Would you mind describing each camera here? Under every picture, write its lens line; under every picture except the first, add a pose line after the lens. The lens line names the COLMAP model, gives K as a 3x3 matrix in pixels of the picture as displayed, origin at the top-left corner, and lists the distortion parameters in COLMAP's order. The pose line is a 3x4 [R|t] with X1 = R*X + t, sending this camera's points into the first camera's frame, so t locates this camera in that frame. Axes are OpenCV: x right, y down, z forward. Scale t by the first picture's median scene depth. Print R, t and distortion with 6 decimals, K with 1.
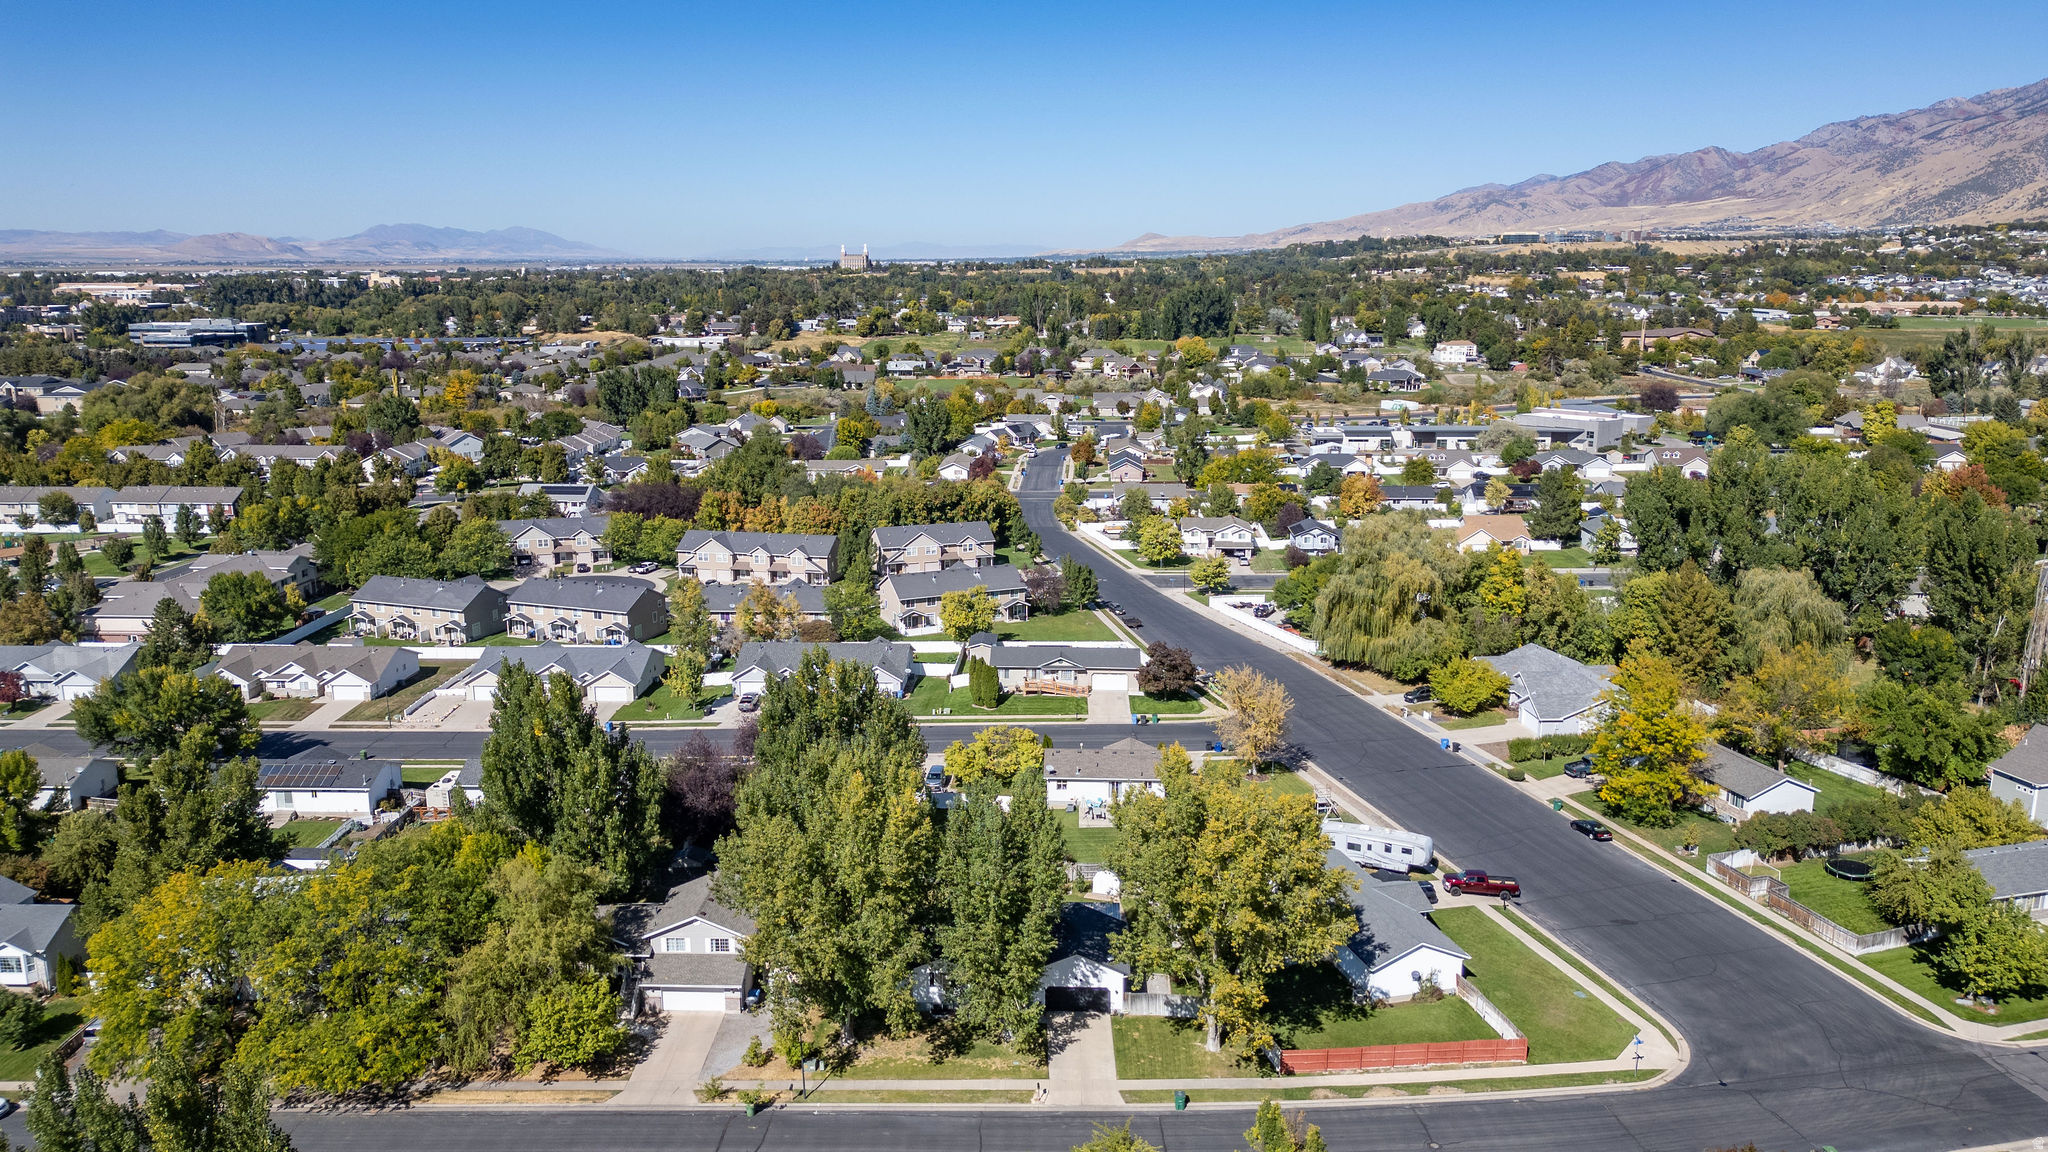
lens RADIAL K [[1418.0, 0, 1018.5], [0, 1418.0, 567.7], [0, 0, 1]] dist [0.068872, -0.062405]
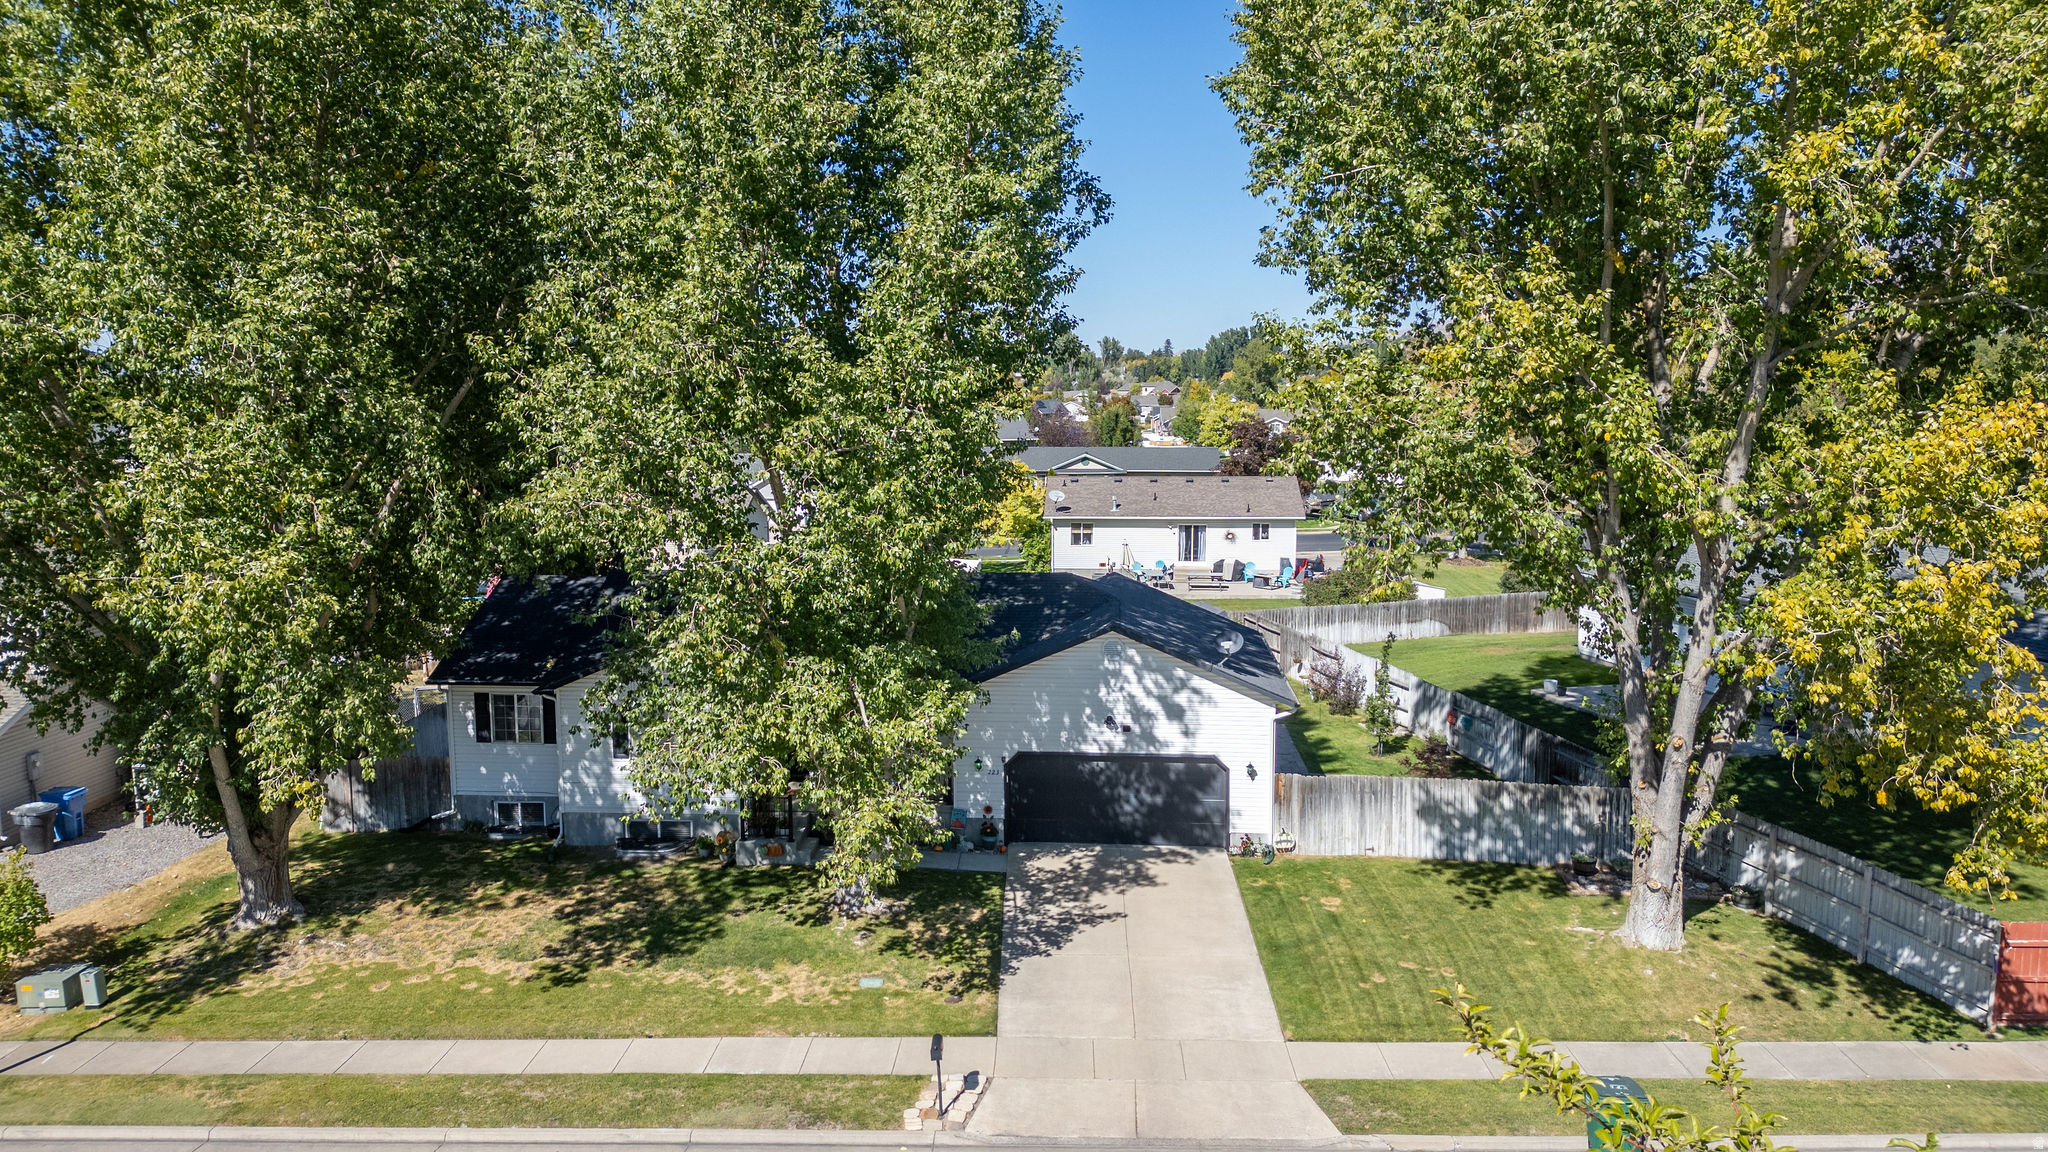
lens RADIAL K [[1418.0, 0, 1018.5], [0, 1418.0, 567.7], [0, 0, 1]] dist [0.068872, -0.062405]
pose [[0.999661, 0.001448, -0.025993, 0.029343], [-0.003830, 0.995768, -0.091825, 0.282661], [0.025750, 0.091893, 0.995436, 0.708101]]
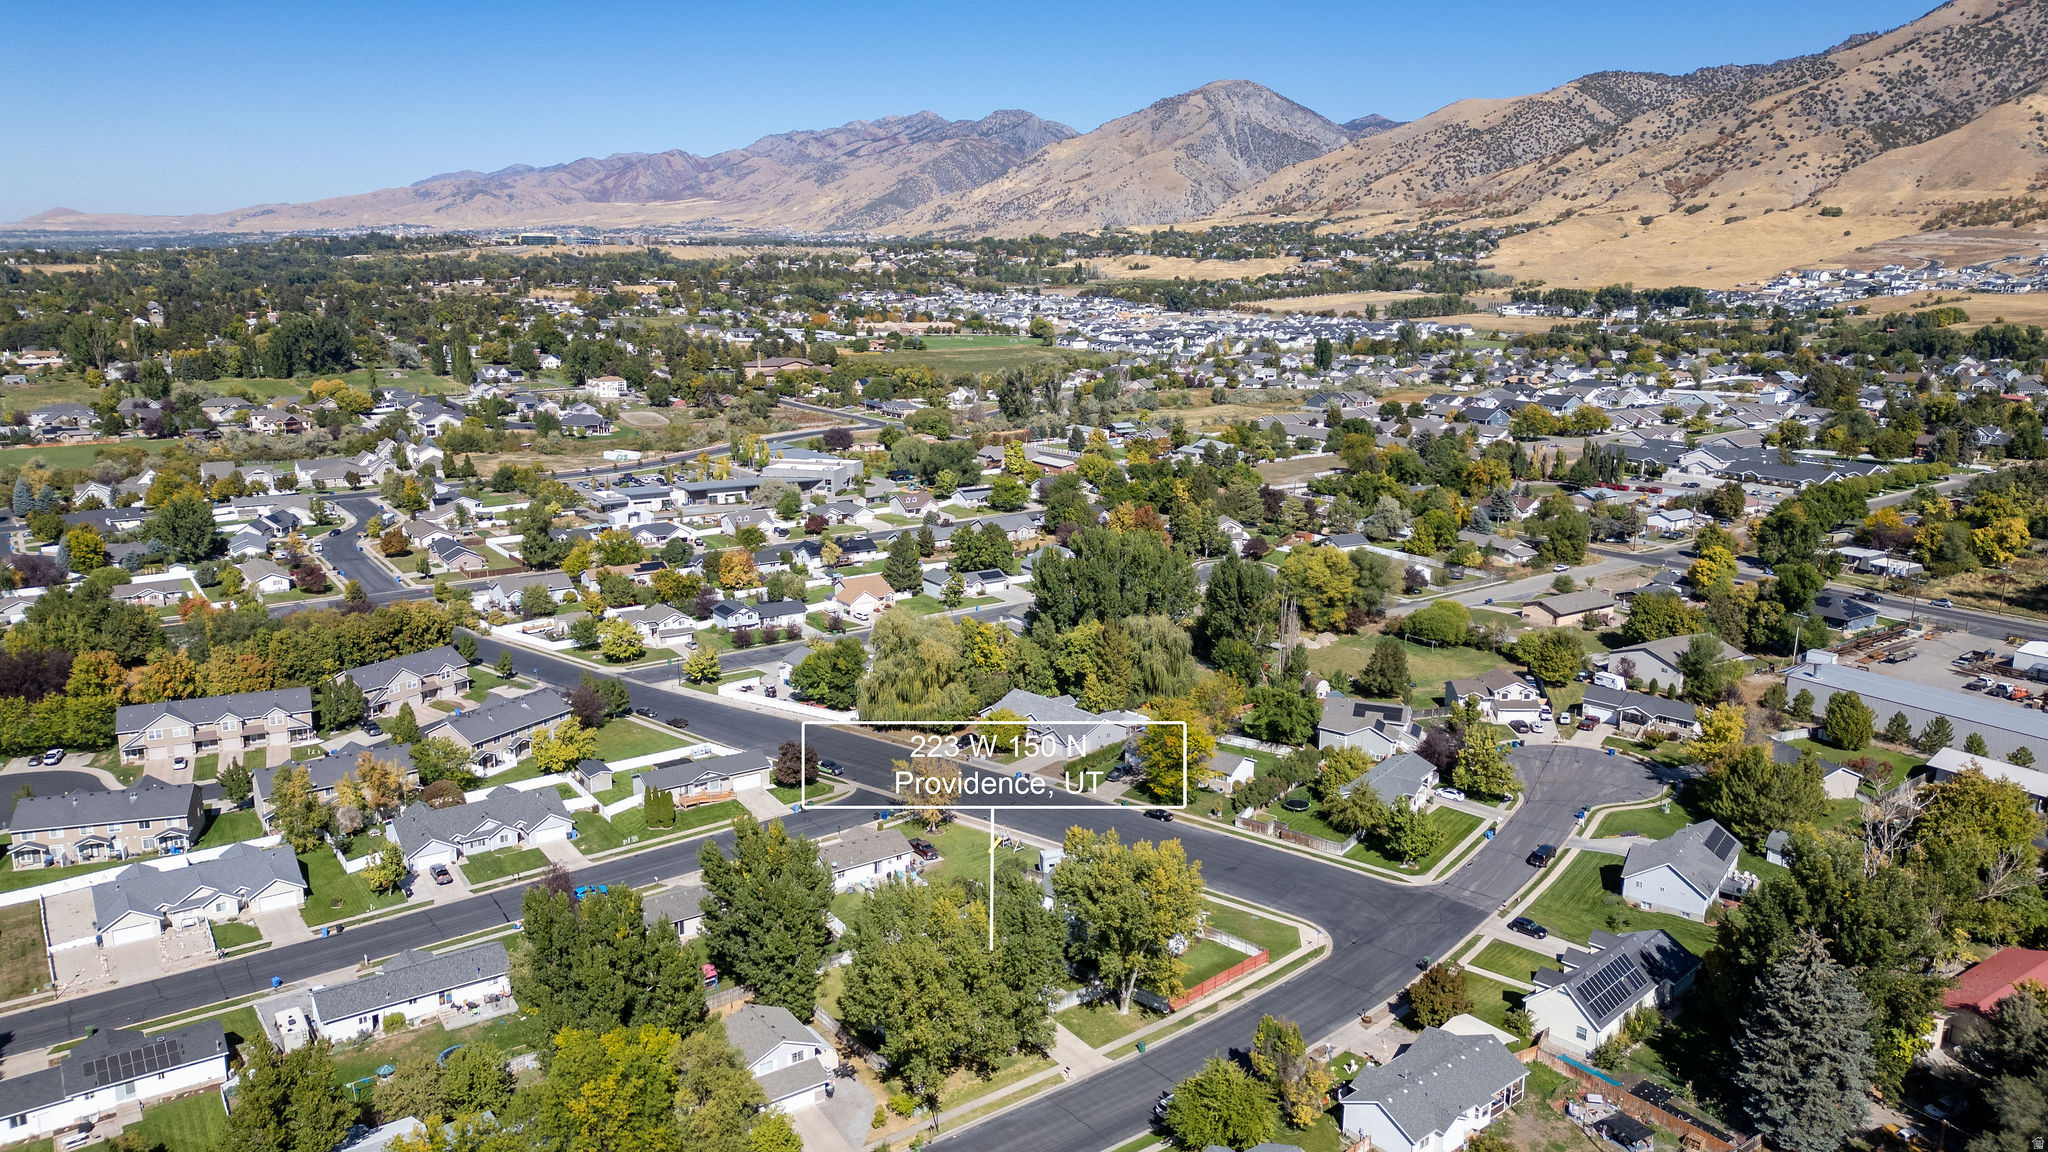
lens RADIAL K [[1418.0, 0, 1018.5], [0, 1418.0, 567.7], [0, 0, 1]] dist [0.068872, -0.062405]
pose [[0.792984, -0.118705, 0.597566, -0.796778], [0.116694, 0.992269, 0.042256, -0.217795], [-0.597962, 0.036224, 0.800706, -0.191388]]
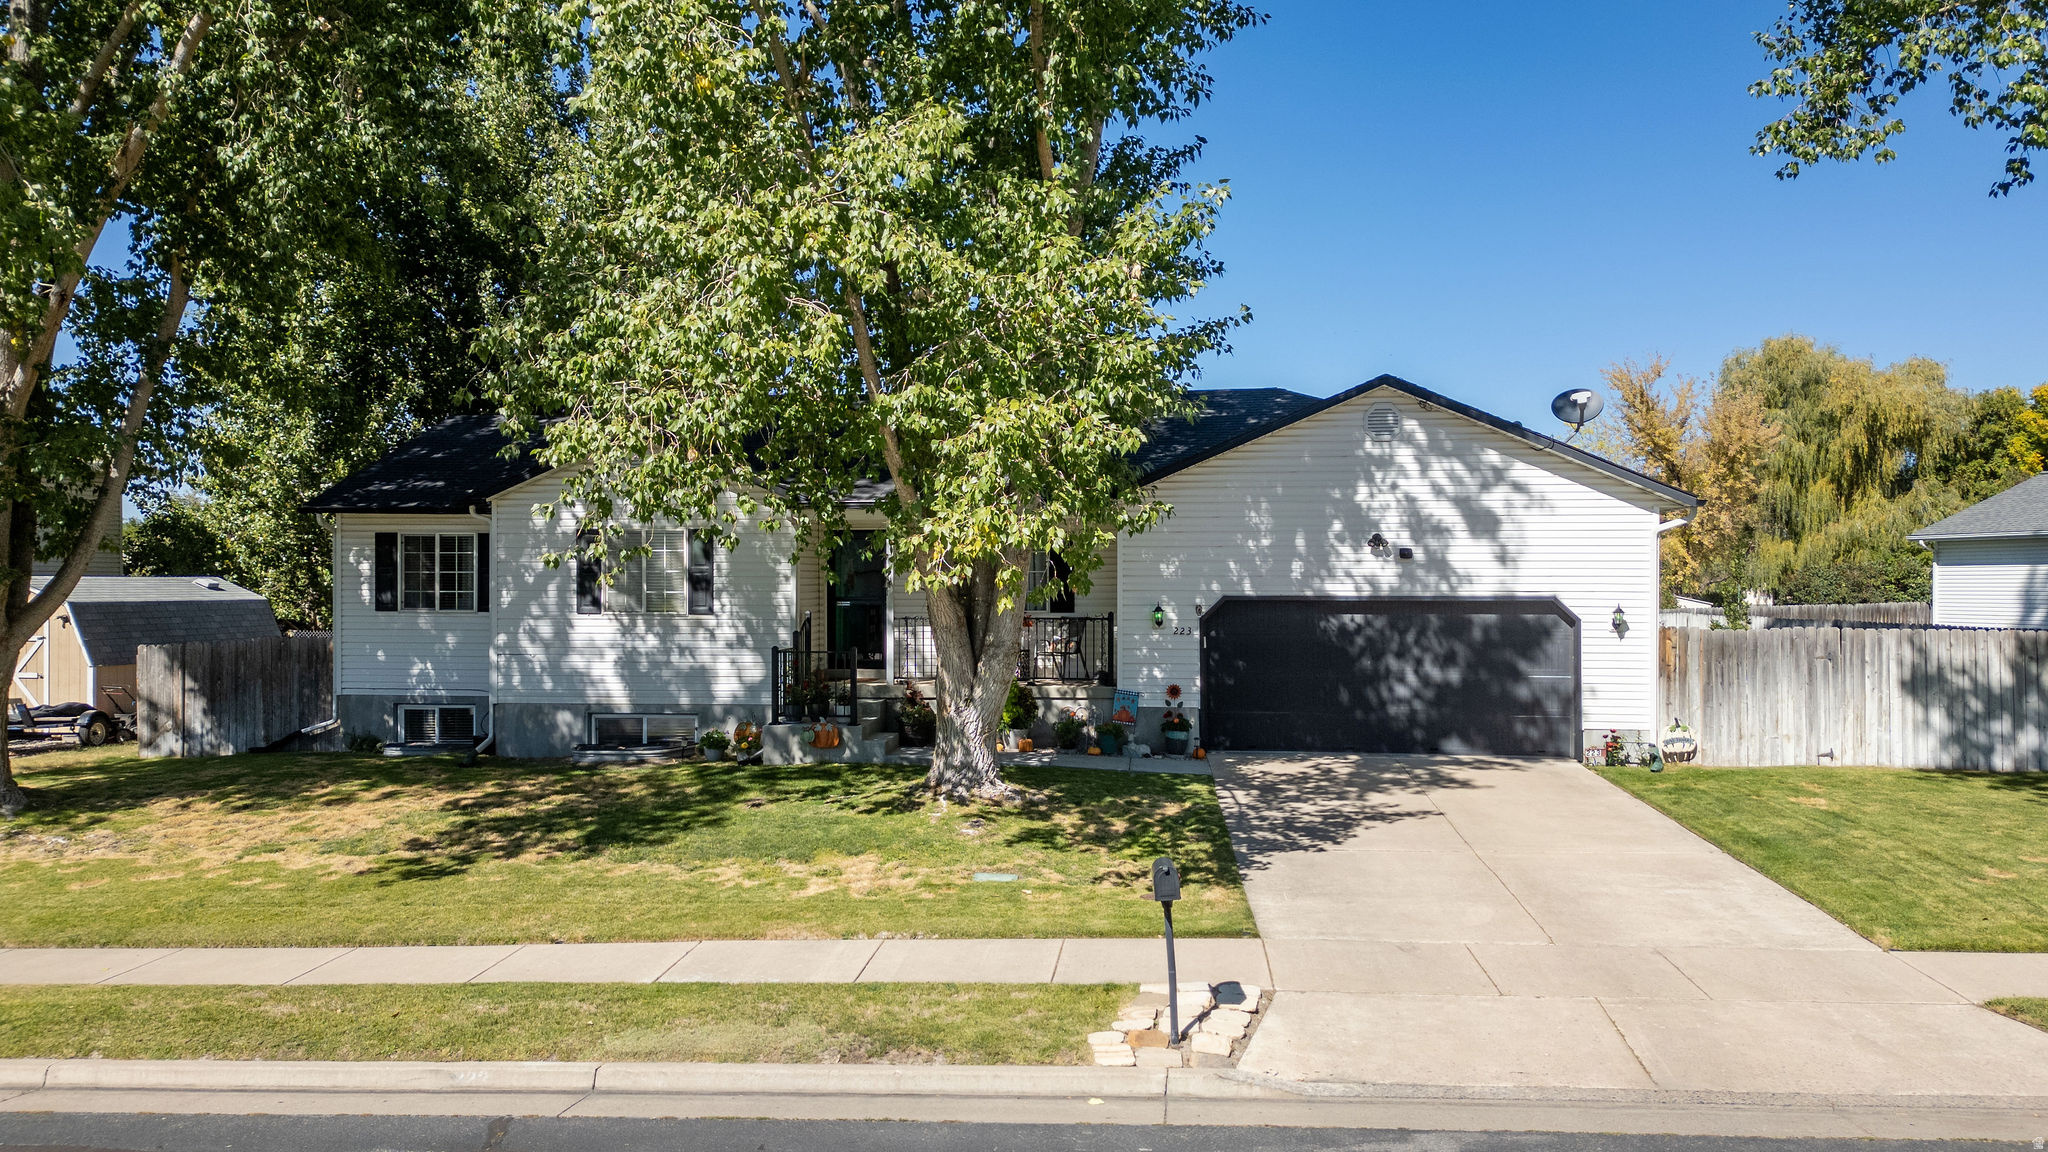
lens RADIAL K [[1491.4, 0, 1061.0], [0, 1491.4, 578.8], [0, 0, 1]] dist [0.033016, -0.000160]
pose [[0.998478, 0.004450, -0.054978, 0.011886], [-0.015760, 0.978204, -0.207047, 0.330621], [0.052858, 0.207598, 0.976785, 0.816384]]
